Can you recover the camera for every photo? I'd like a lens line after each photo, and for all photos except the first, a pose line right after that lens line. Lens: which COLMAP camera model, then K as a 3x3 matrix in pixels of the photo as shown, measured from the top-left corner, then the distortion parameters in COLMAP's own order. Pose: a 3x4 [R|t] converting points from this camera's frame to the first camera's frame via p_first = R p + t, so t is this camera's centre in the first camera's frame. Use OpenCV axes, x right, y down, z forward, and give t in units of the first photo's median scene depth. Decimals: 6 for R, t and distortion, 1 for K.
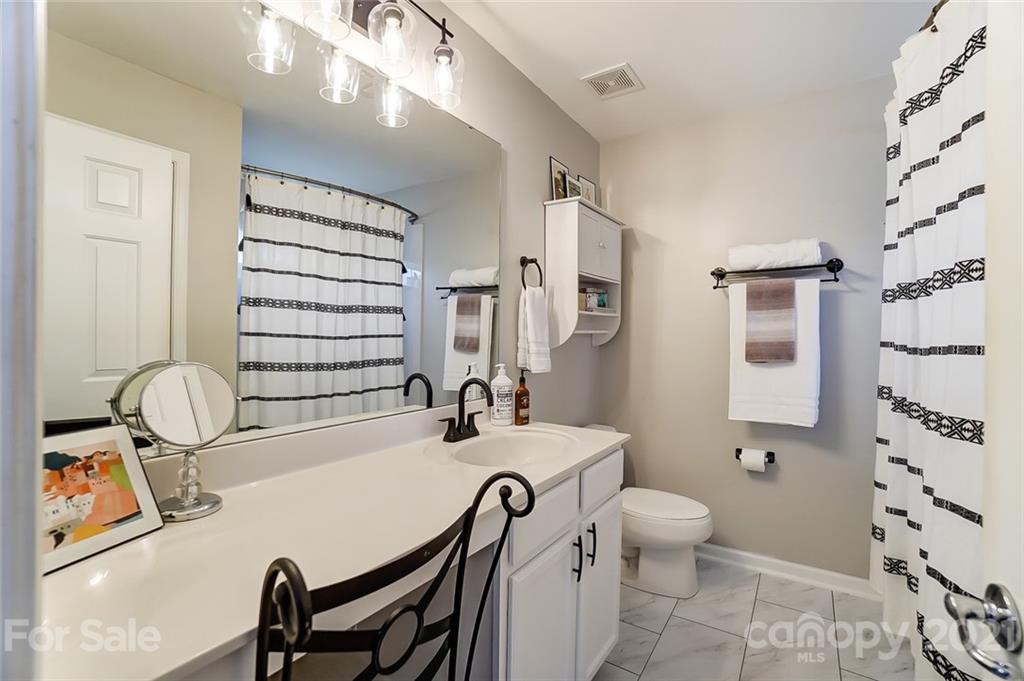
lens RADIAL K [[450.5, 0, 506.3], [0, 450.5, 338.6], [0, 0, 1]] dist [-0.069245, 0.023476]
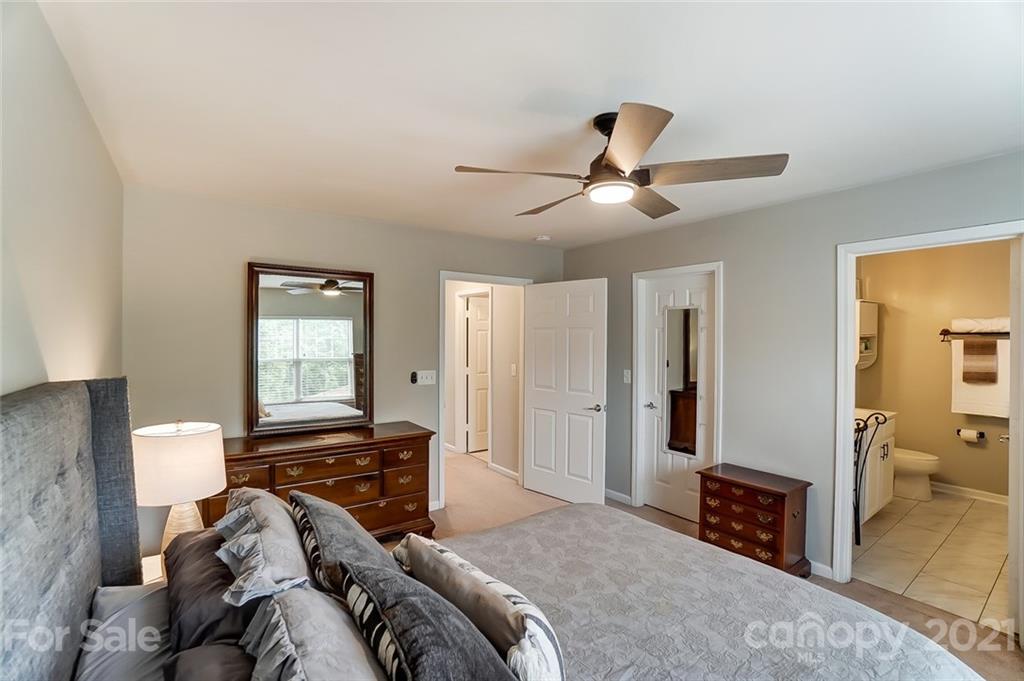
lens RADIAL K [[450.5, 0, 506.3], [0, 450.5, 338.6], [0, 0, 1]] dist [-0.069245, 0.023476]
pose [[0.938056, -0.000967, -0.346483, -0.635923], [0.001212, 0.999999, 0.000491, -0.132614], [0.346482, -0.000881, 0.938056, -1.356774]]
